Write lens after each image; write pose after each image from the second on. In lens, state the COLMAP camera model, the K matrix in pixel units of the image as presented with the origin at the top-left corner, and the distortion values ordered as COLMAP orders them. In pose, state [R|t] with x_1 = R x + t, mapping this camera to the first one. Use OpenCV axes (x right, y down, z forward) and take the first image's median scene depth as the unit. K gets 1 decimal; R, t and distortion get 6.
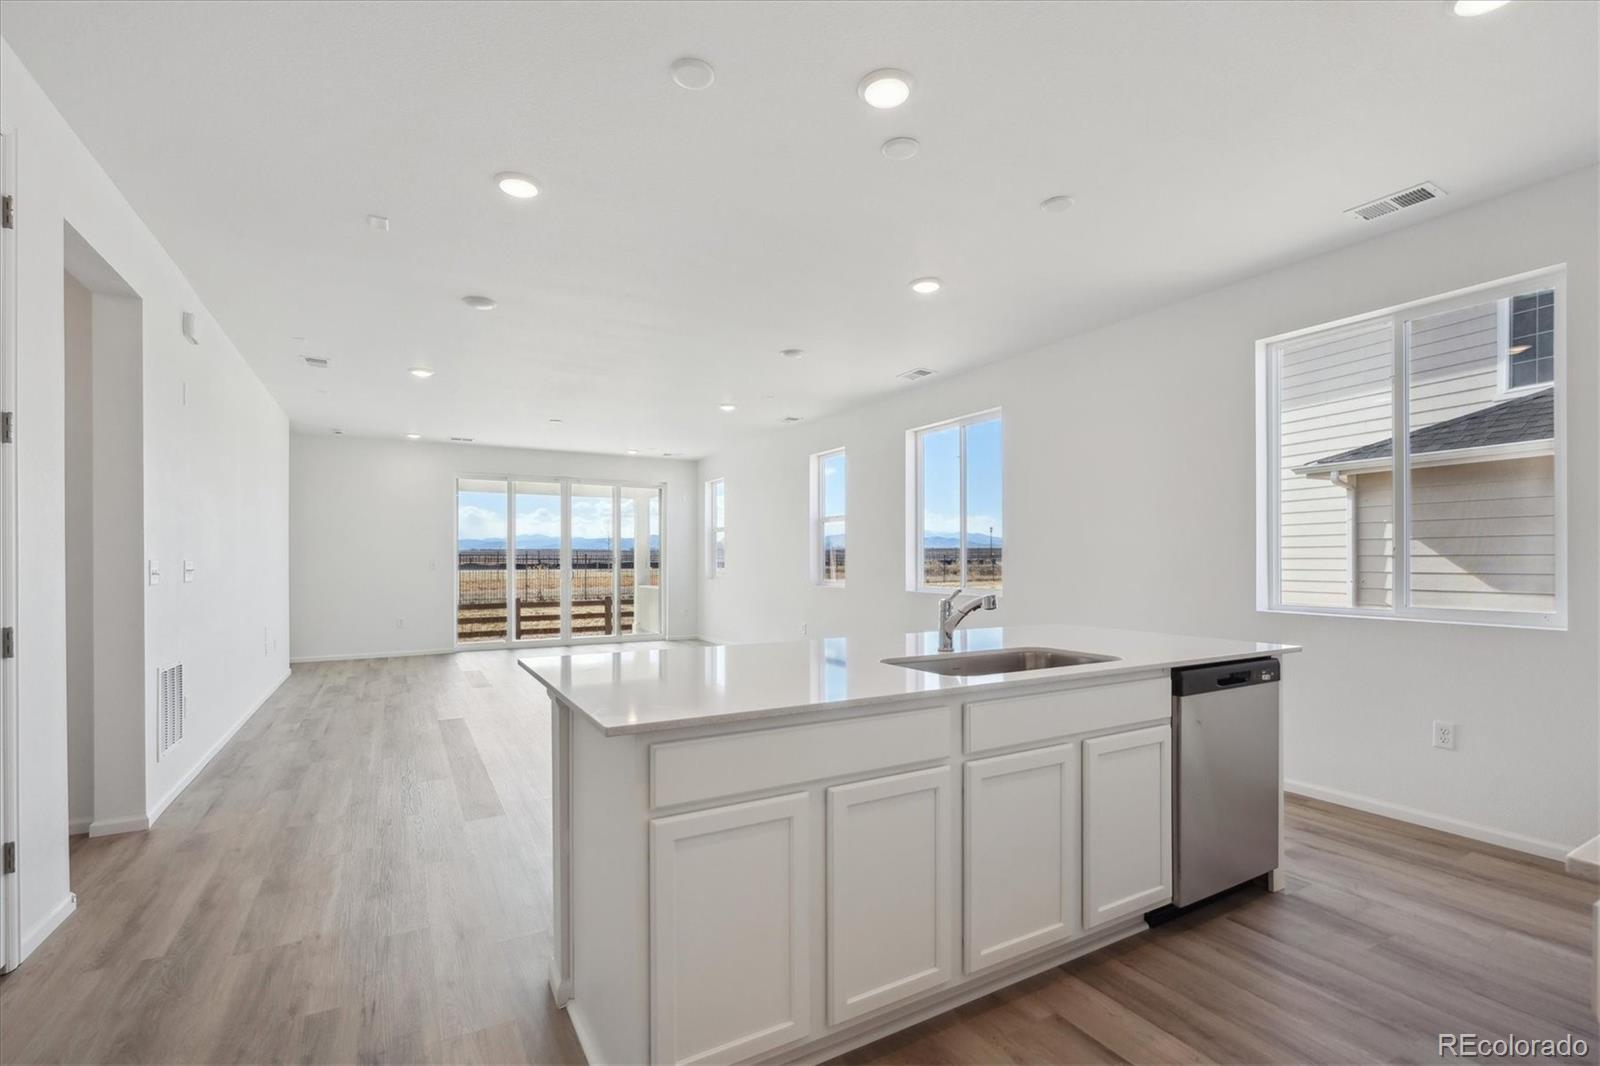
lens RADIAL K [[705.0, 0, 791.7], [0, 705.0, 554.6], [0, 0, 1]] dist [-0.004902, 0.000558]
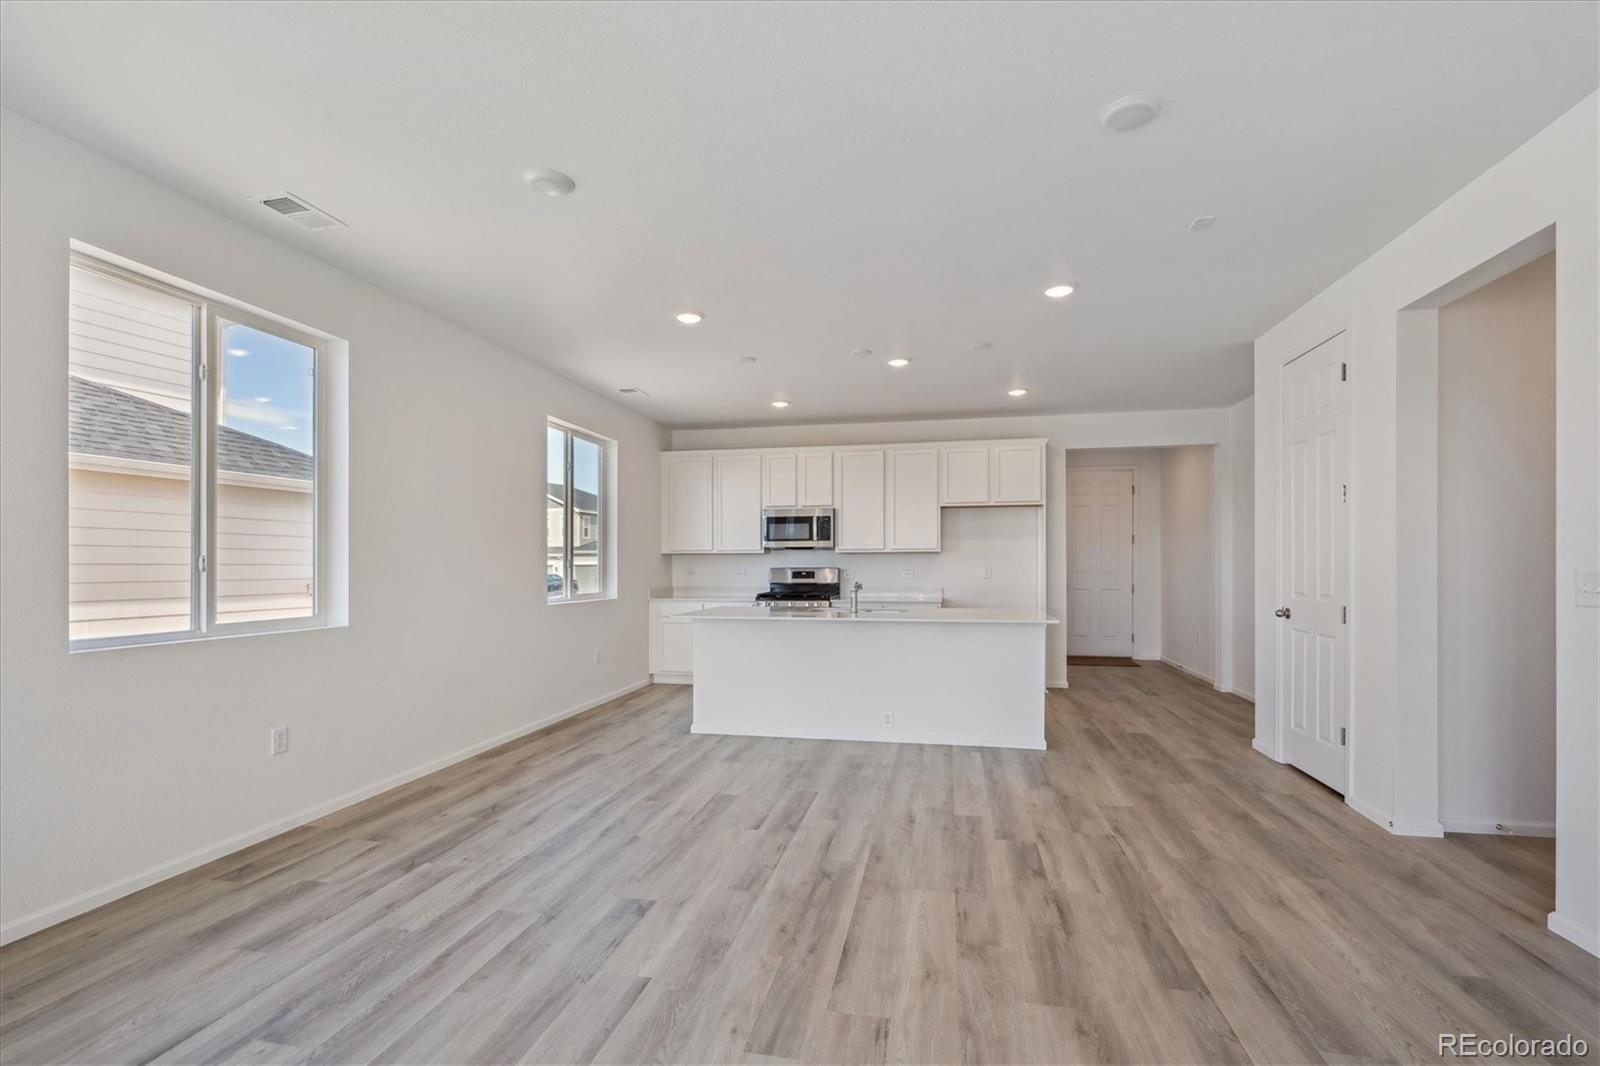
lens RADIAL K [[705.0, 0, 808.9], [0, 705.0, 561.6], [0, 0, 1]] dist [-0.004902, 0.000558]
pose [[-0.759660, 0.005069, 0.650301, -0.277036], [-0.002564, 0.999939, -0.010789, 0.003058], [-0.650315, -0.009863, -0.759600, 0.717900]]
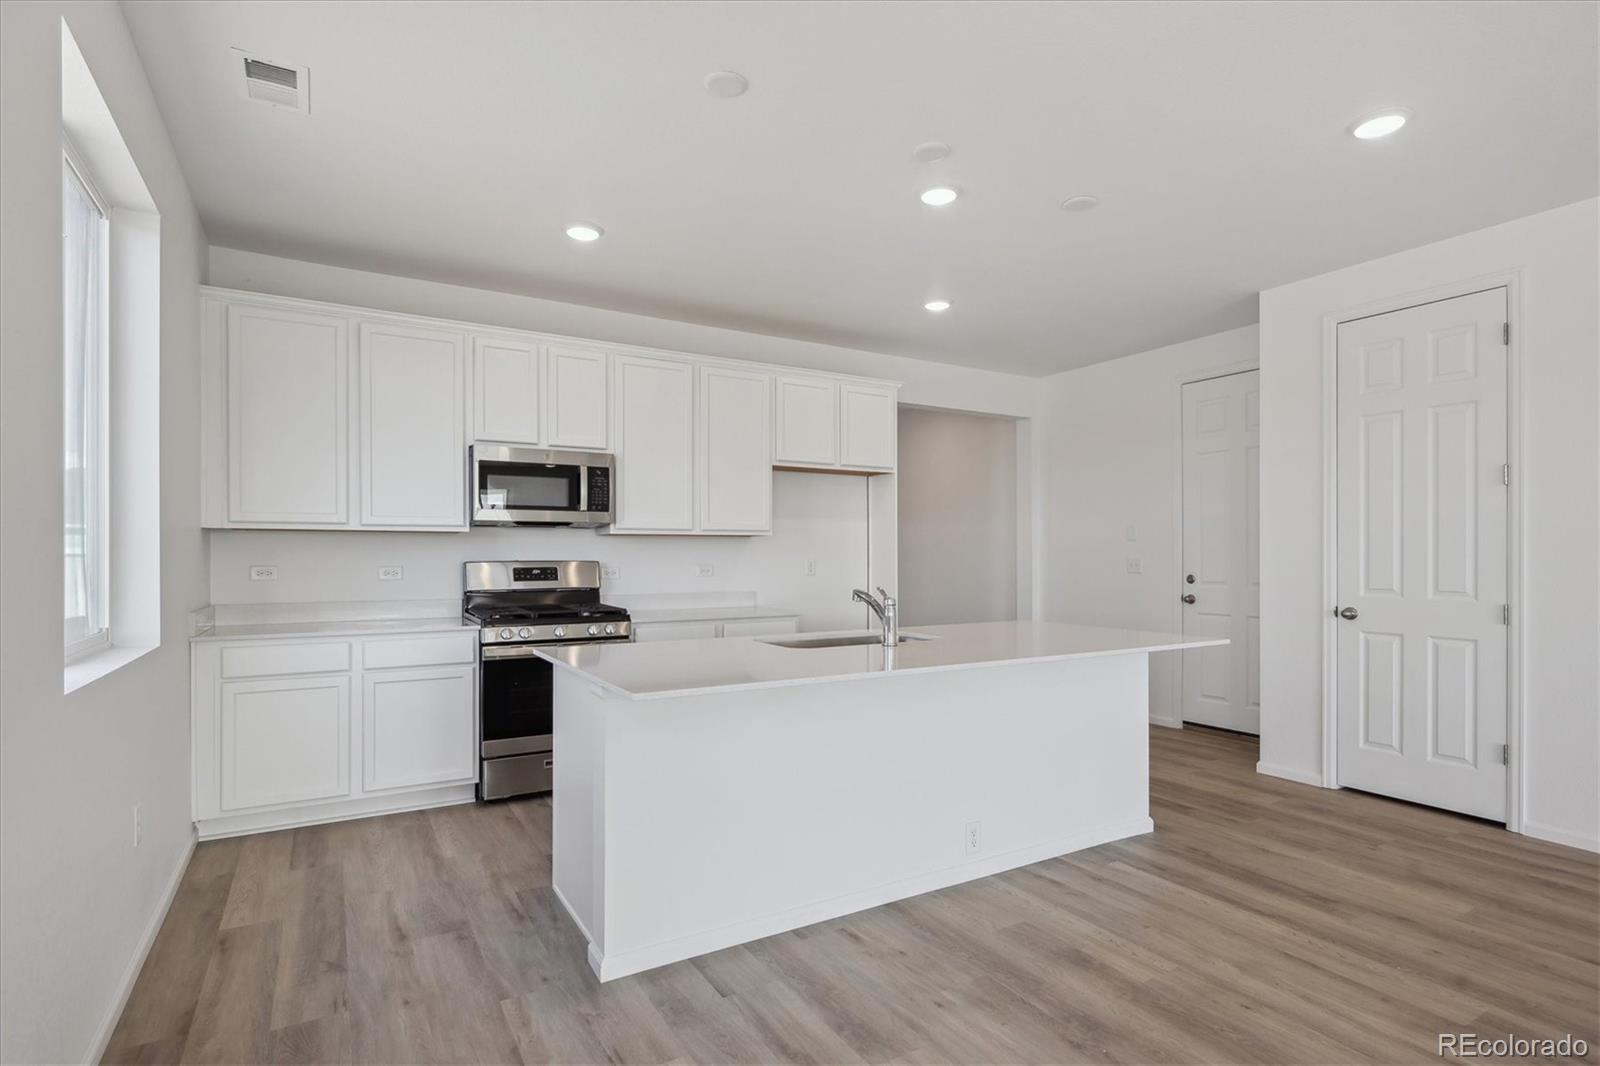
lens RADIAL K [[803.6, 0, 805.4], [0, 803.6, 552.3], [0, 0, 1]] dist [-0.000091, -0.002603]
pose [[-0.999740, 0.000876, -0.022777, 0.100086], [0.001164, 0.999919, -0.012637, 0.002526], [0.022764, -0.012660, -0.999661, 0.605353]]
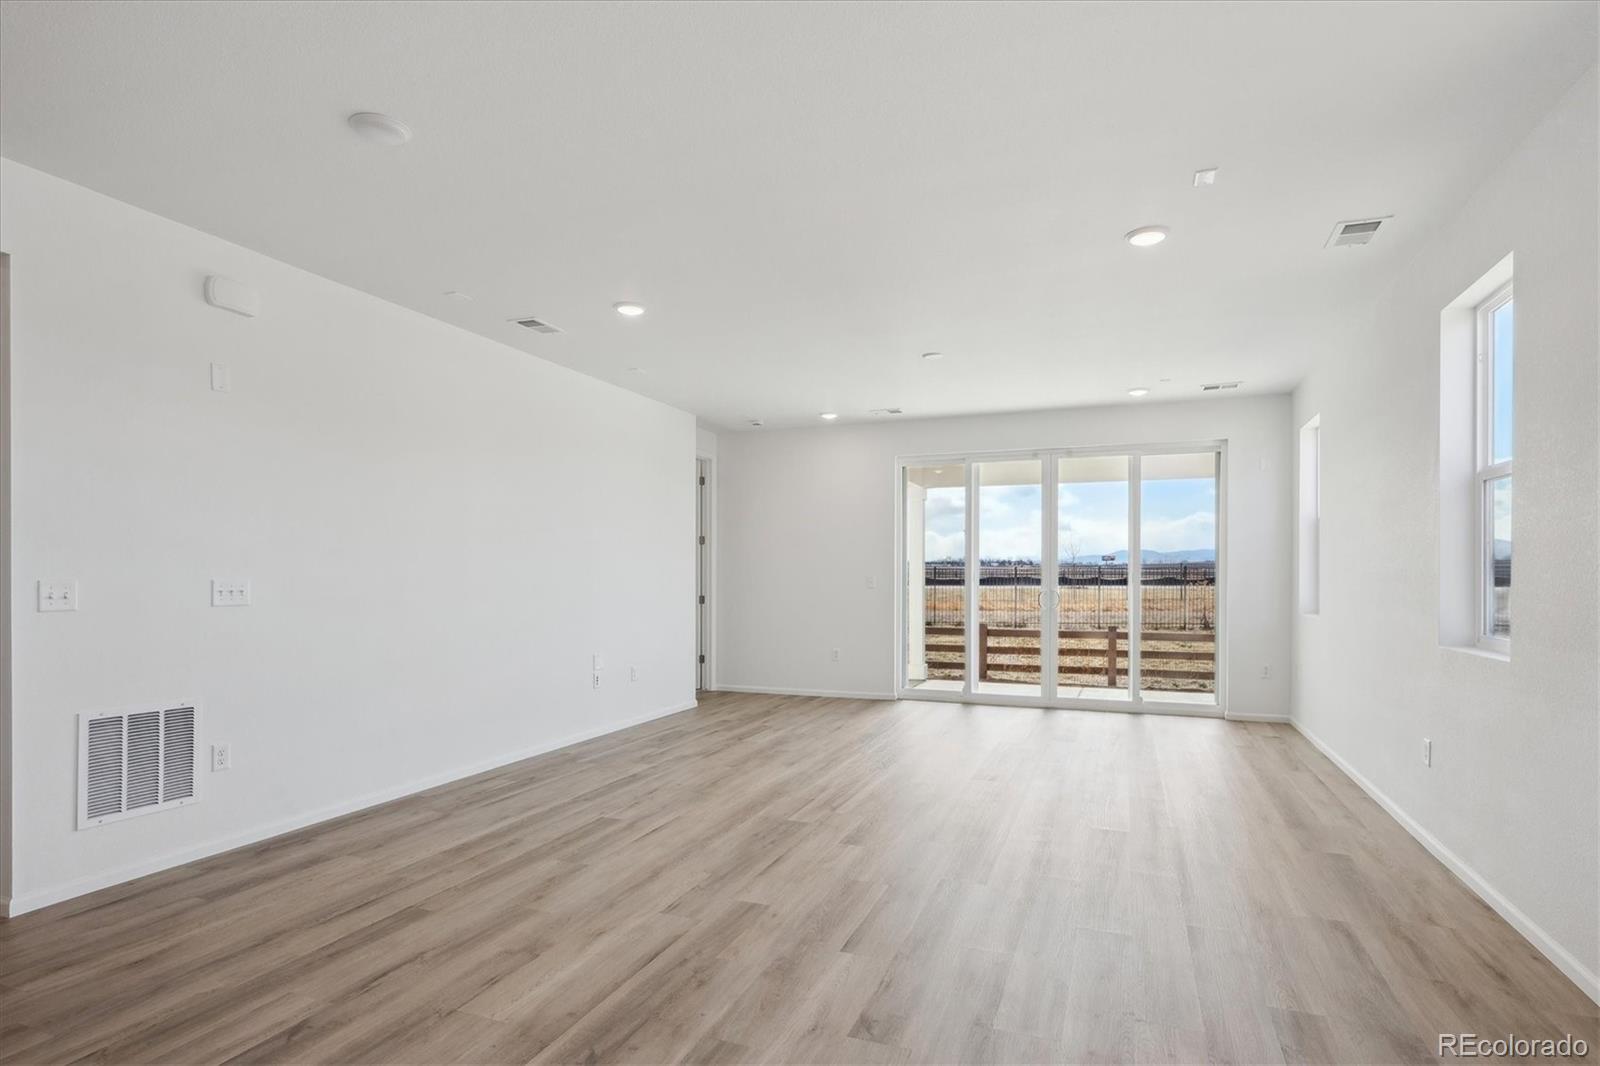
lens RADIAL K [[803.6, 0, 812.1], [0, 803.6, 572.3], [0, 0, 1]] dist [-0.000091, -0.002603]
pose [[0.636912, -0.000377, -0.770936, 0.125215], [0.005046, 0.999980, 0.003680, 0.000130], [0.770920, -0.006234, 0.636902, 0.387386]]
